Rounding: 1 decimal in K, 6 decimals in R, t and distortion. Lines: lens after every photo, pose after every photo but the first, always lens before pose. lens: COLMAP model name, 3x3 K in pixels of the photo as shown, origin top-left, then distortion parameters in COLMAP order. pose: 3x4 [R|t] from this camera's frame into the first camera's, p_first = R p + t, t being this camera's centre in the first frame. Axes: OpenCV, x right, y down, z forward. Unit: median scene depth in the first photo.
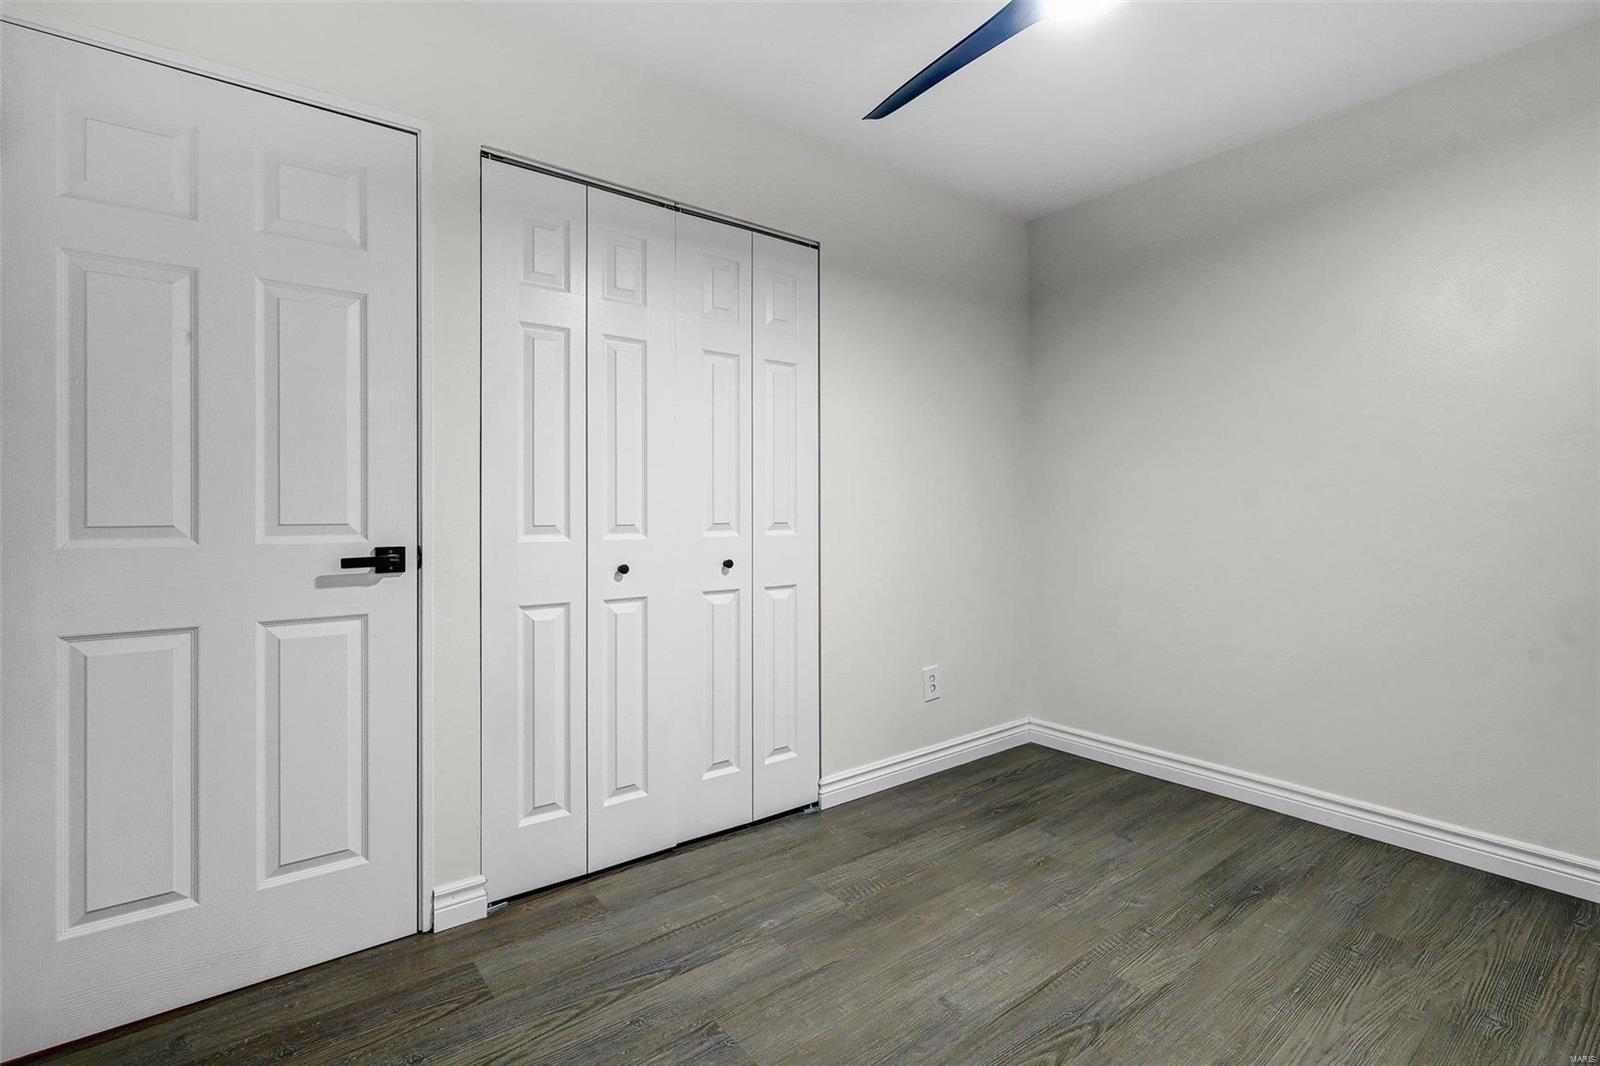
lens RADIAL K [[734.3, 0, 797.2], [0, 734.3, 522.4], [0, 0, 1]] dist [-0.000466, 0.000050]
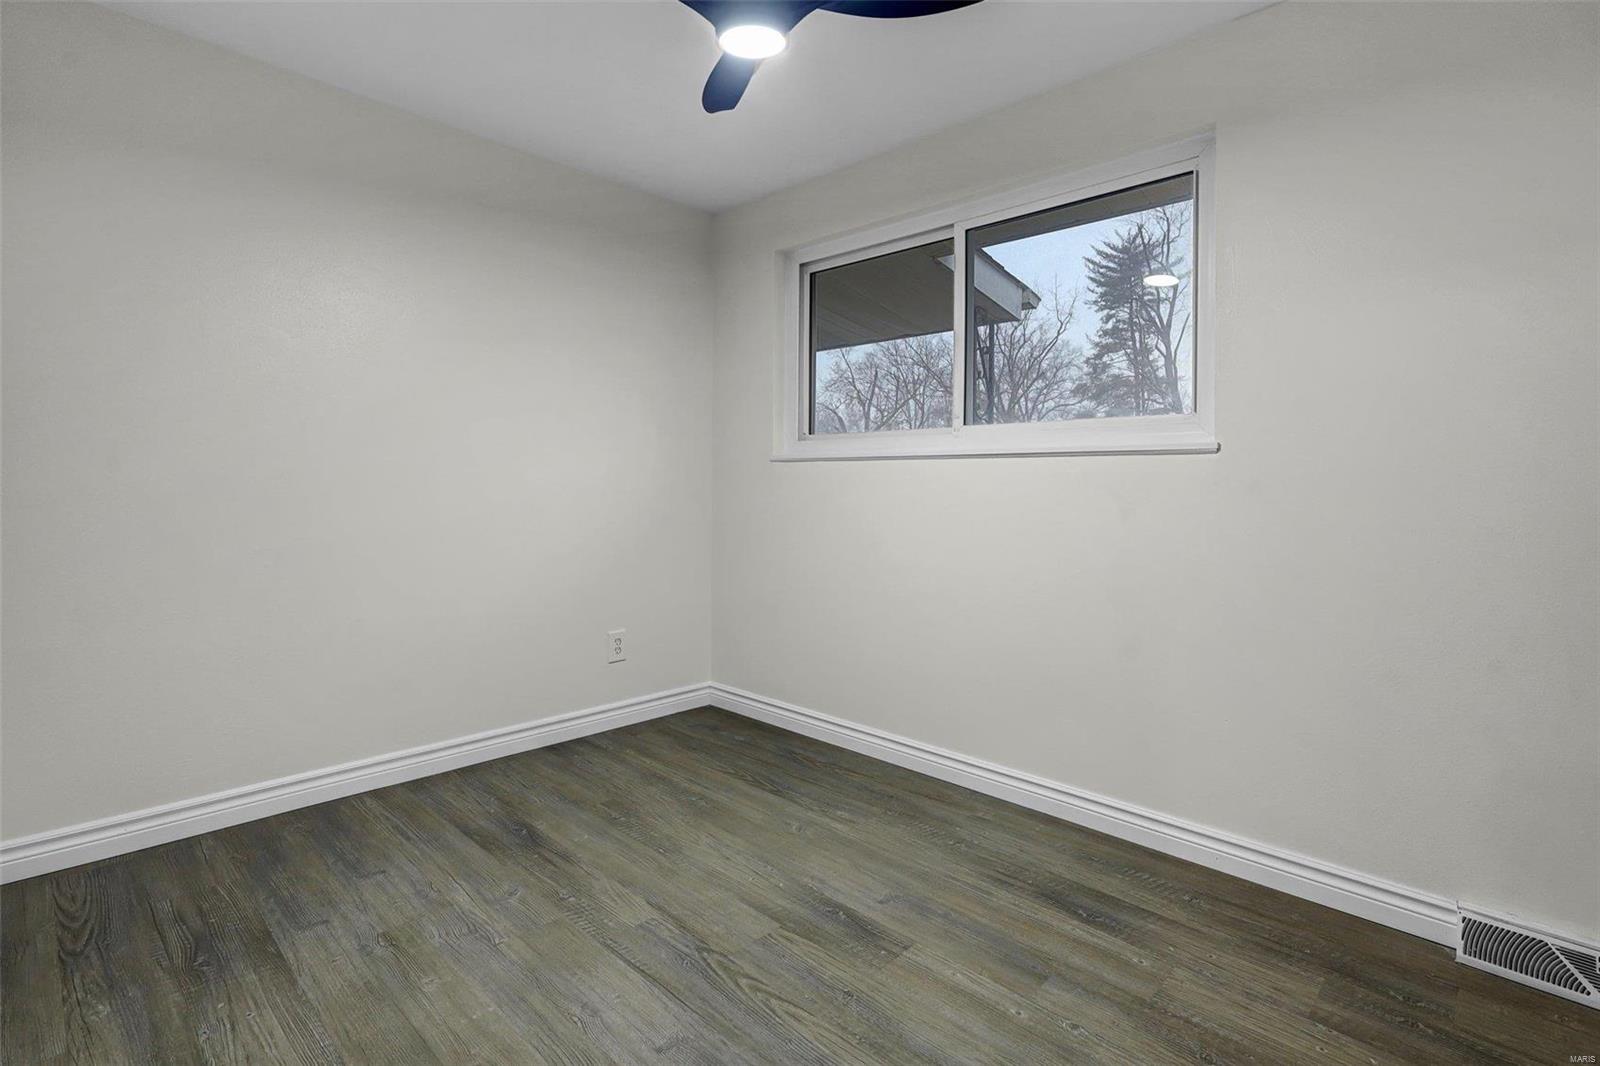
lens RADIAL K [[755.2, 0, 803.7], [0, 755.2, 489.7], [0, 0, 1]] dist [-0.002951, 0.003504]
pose [[-0.146382, 0.002348, 0.989225, -0.501948], [0.003143, 0.999993, -0.001908, -0.000877], [-0.989223, 0.002830, -0.146388, 0.690884]]
